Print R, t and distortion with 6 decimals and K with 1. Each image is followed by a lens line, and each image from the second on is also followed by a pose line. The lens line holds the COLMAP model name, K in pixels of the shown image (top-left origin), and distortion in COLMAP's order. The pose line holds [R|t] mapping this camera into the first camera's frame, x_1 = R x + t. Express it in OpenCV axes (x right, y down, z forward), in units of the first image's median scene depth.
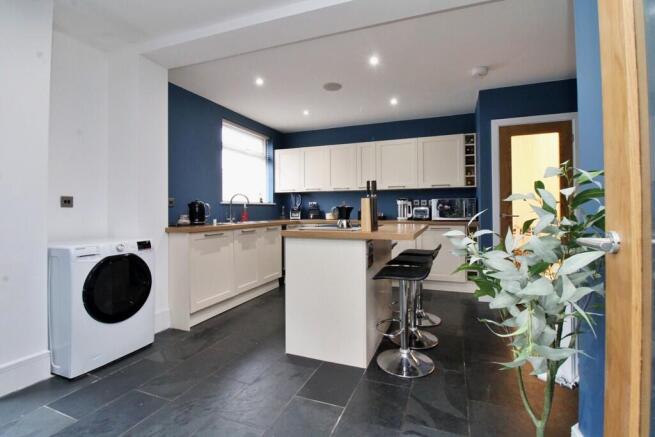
lens RADIAL K [[304.3, 0, 332.9], [0, 304.3, 207.1], [0, 0, 1]] dist [-0.023174, -0.001300]
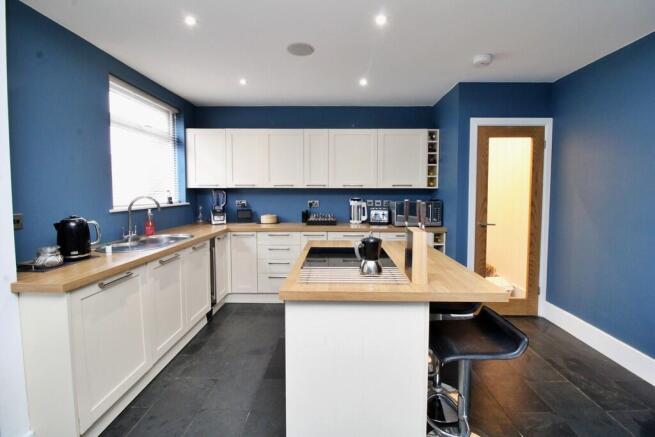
lens RADIAL K [[304.3, 0, 332.9], [0, 304.3, 207.1], [0, 0, 1]] dist [-0.023174, -0.001300]
pose [[0.936650, -0.011296, 0.350085, -0.148117], [-0.010764, 0.998080, 0.061002, -0.062048], [-0.350102, -0.060906, 0.934729, 0.242116]]
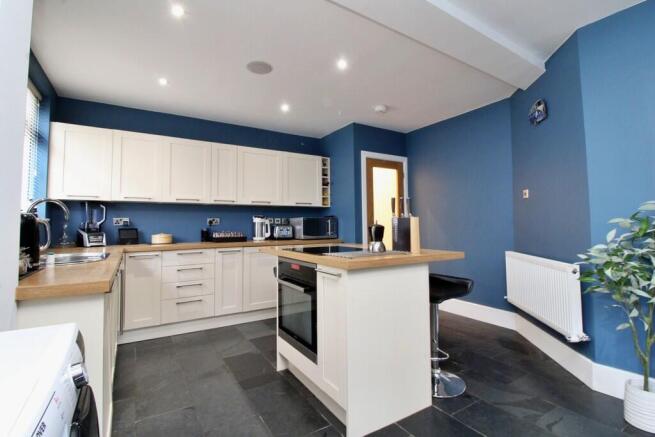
lens RADIAL K [[309.6, 0, 335.6], [0, 309.6, 208.1], [0, 0, 1]] dist [-0.025164, -0.000552]
pose [[0.588936, 0.042787, 0.807047, -0.403299], [-0.002233, 0.998680, -0.051317, -0.006268], [-0.808177, 0.028420, 0.588254, 0.328192]]
